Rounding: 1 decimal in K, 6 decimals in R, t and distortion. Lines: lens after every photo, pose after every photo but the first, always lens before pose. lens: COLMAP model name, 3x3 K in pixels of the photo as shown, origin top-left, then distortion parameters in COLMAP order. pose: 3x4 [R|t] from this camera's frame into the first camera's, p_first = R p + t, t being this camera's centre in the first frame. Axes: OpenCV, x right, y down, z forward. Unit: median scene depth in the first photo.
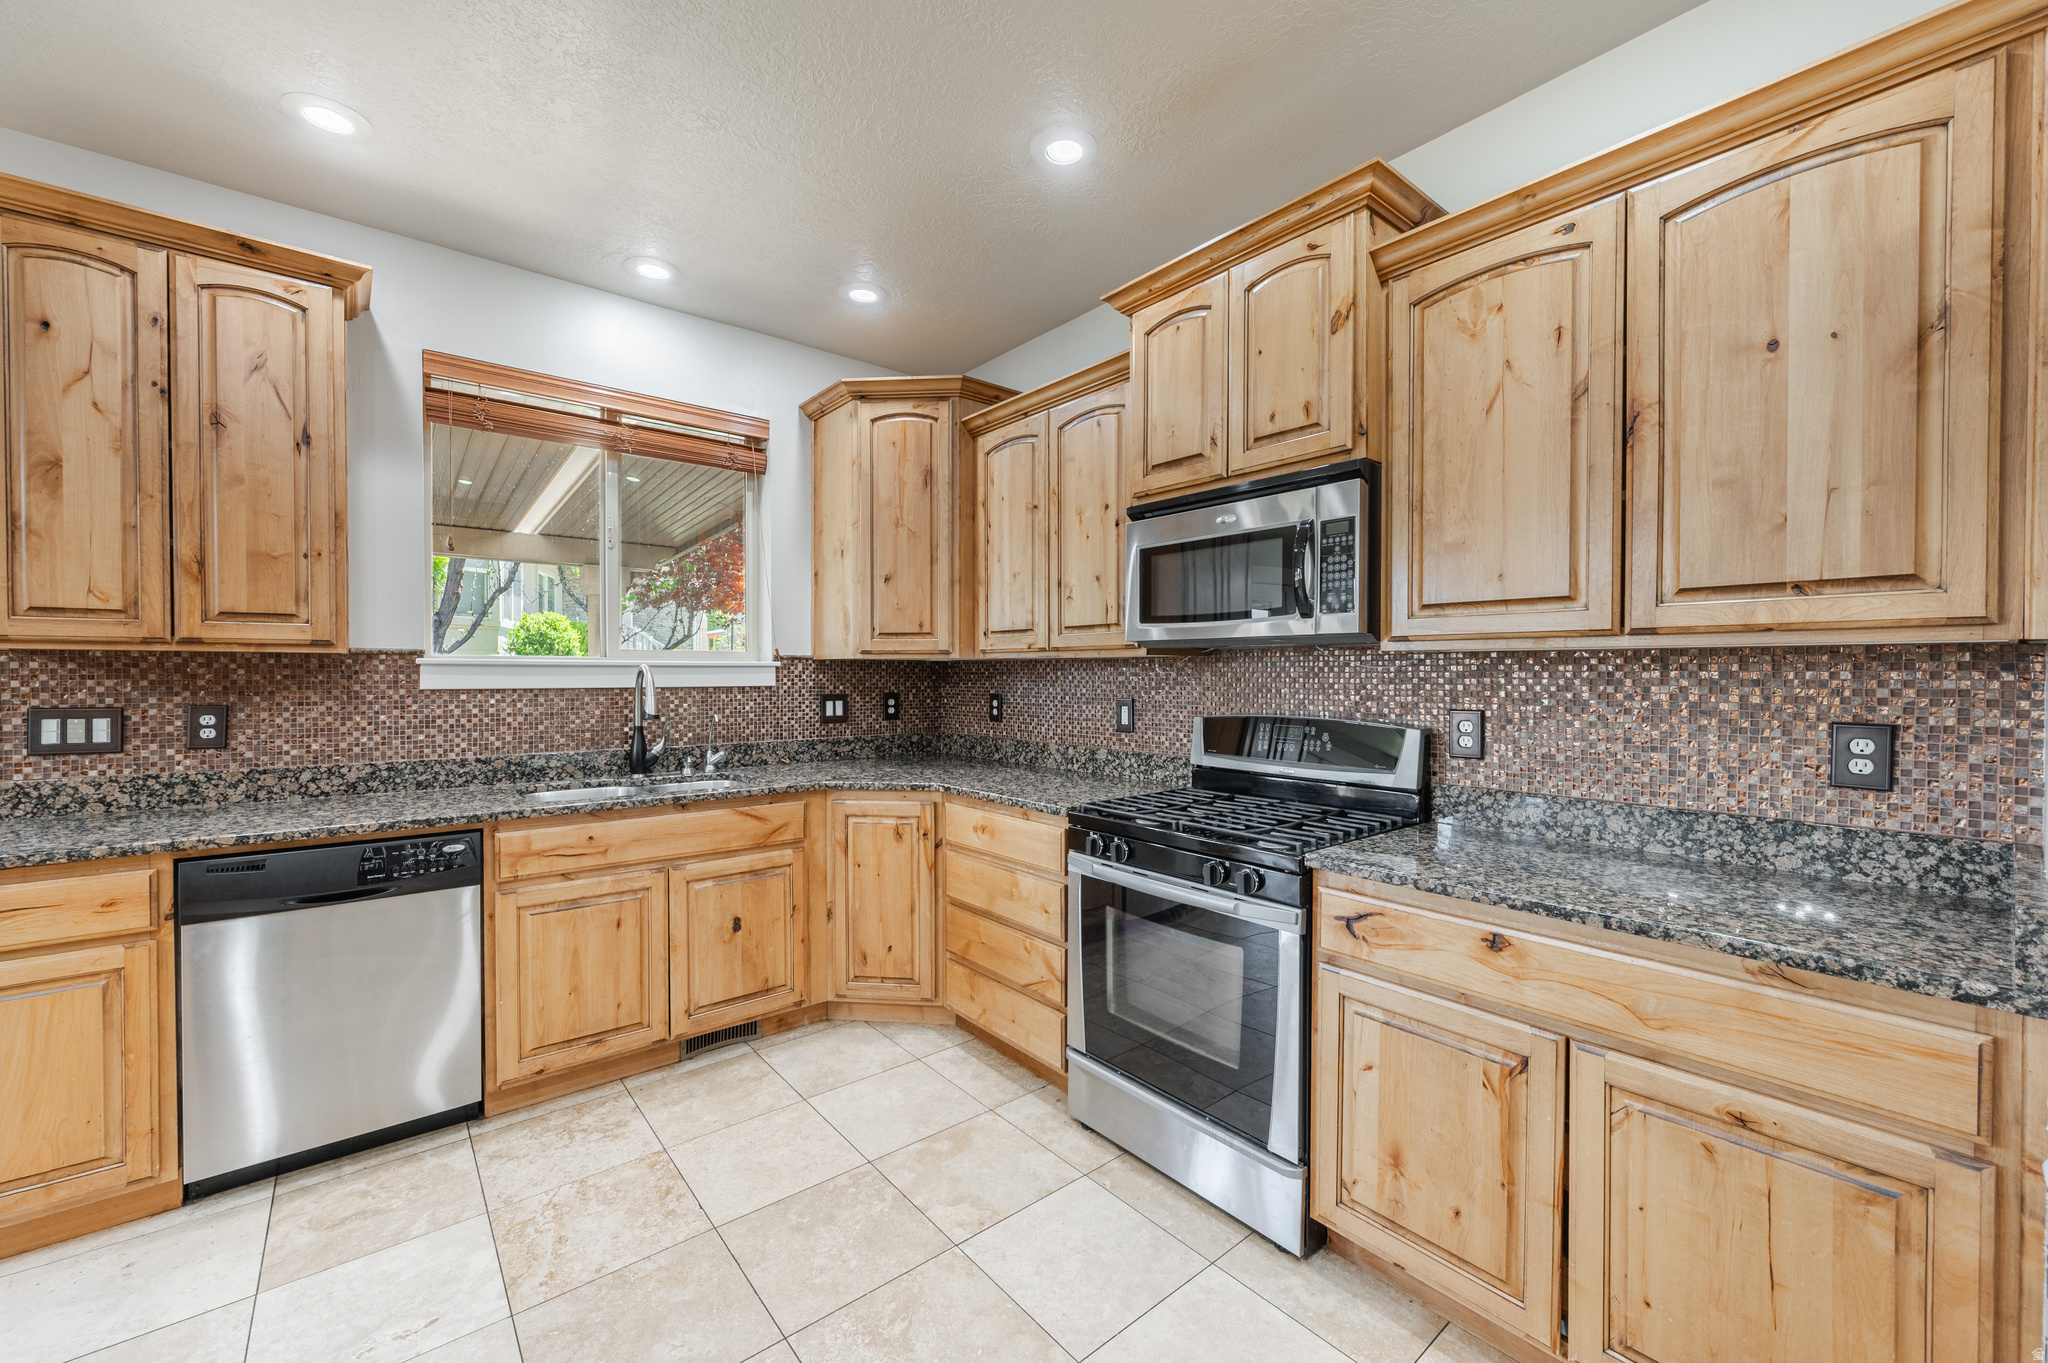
lens RADIAL K [[805.3, 0, 1026.3], [0, 805.3, 680.9], [0, 0, 1]] dist [-0.001928, 0.000404]
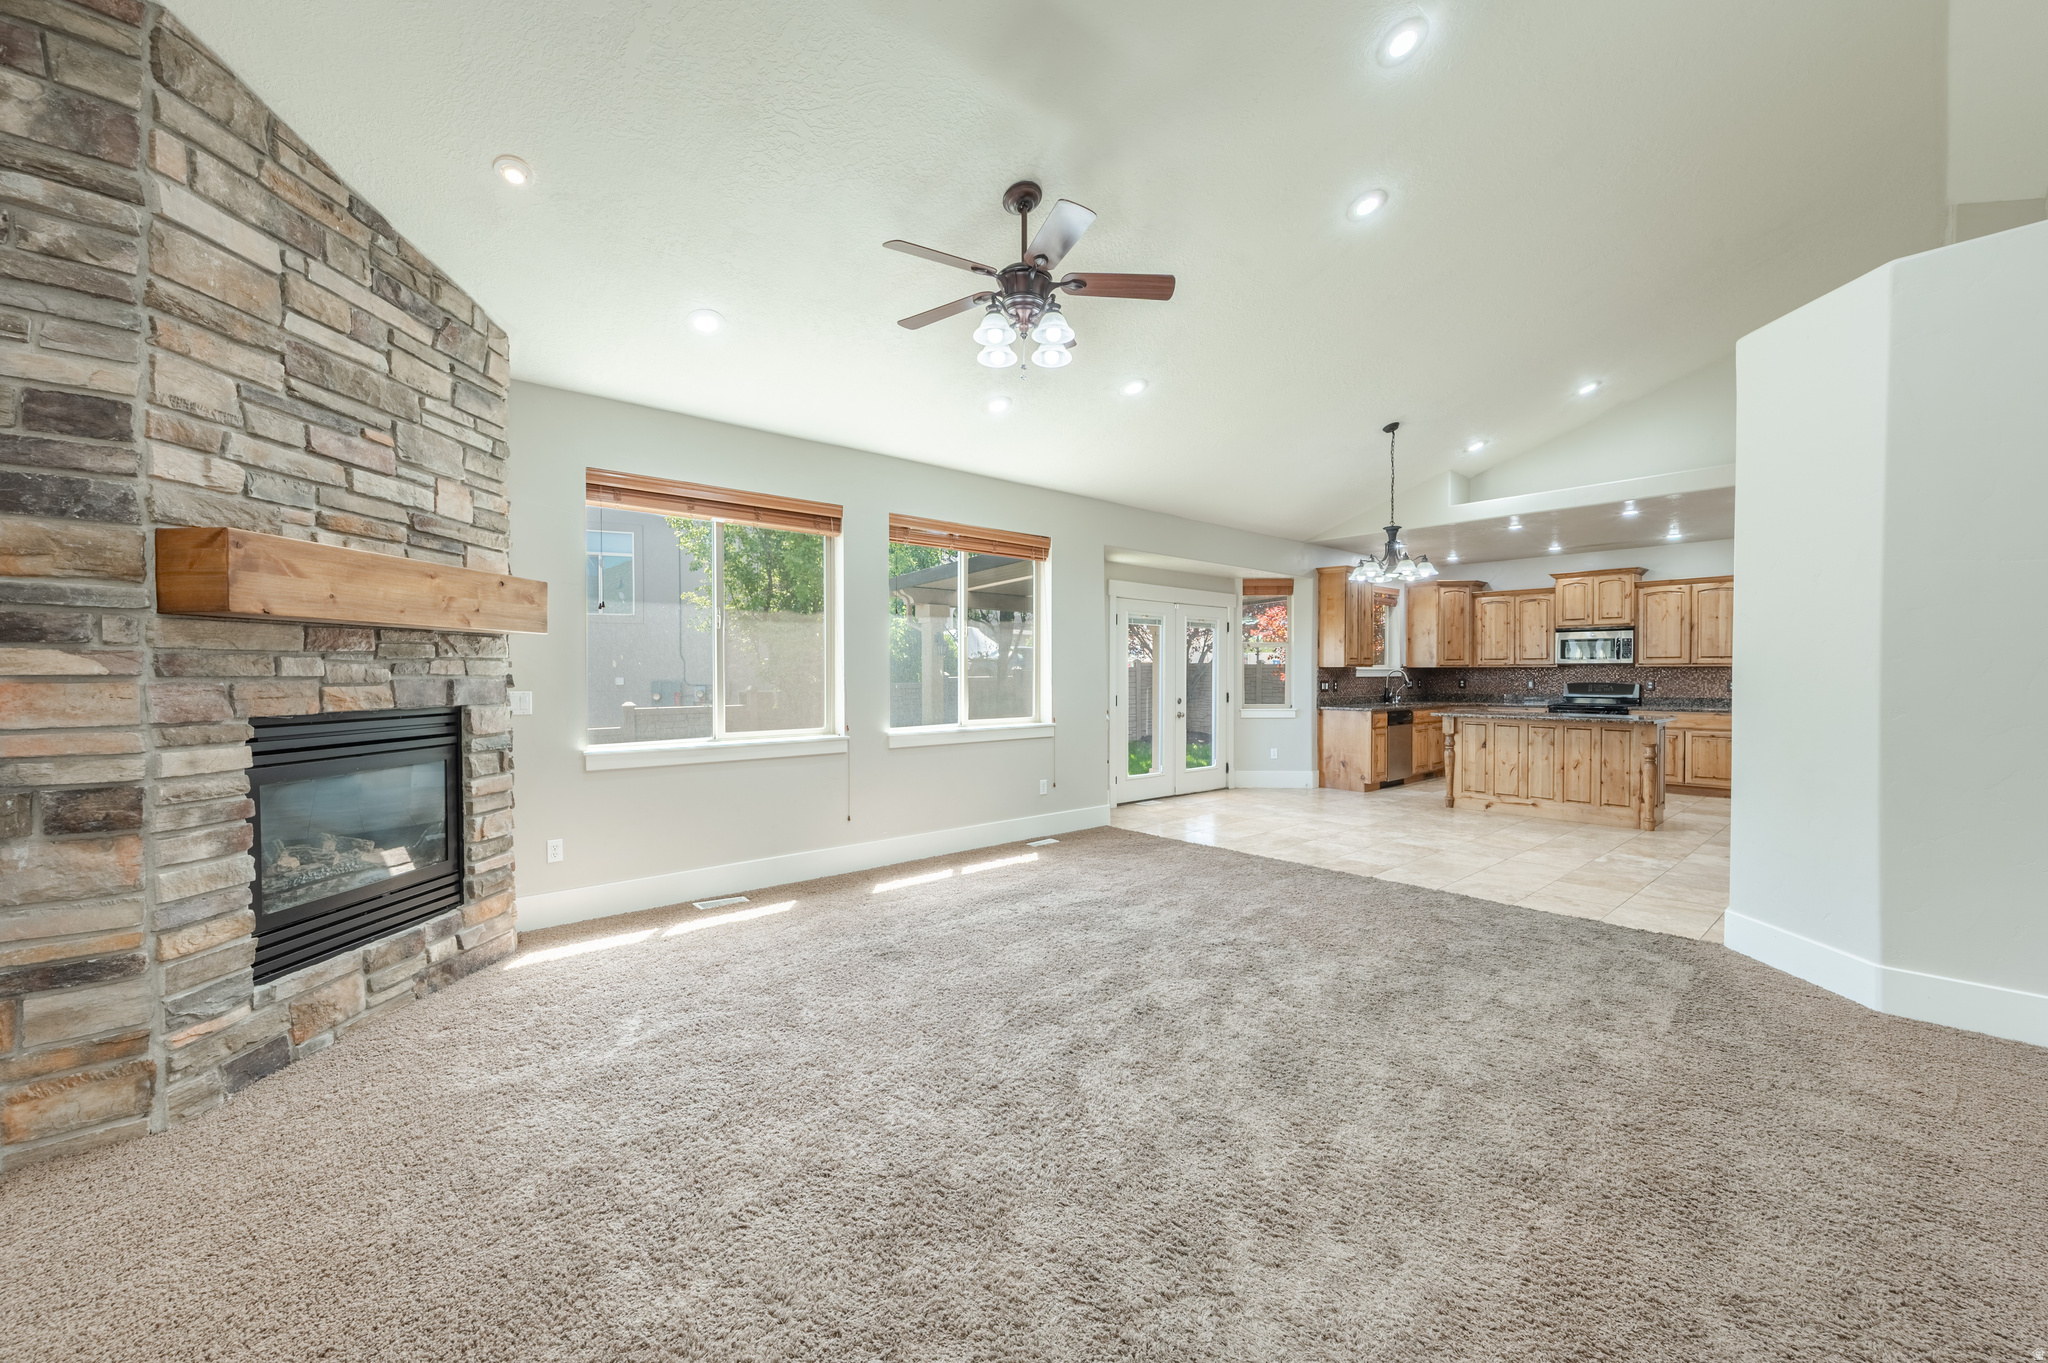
lens RADIAL K [[805.3, 0, 1029.0], [0, 805.3, 680.6], [0, 0, 1]] dist [-0.001928, 0.000404]
pose [[0.999343, -0.003710, 0.036043, -2.881419], [0.003692, 0.999993, 0.000574, 0.025020], [-0.036044, -0.000441, 0.999350, -3.138596]]
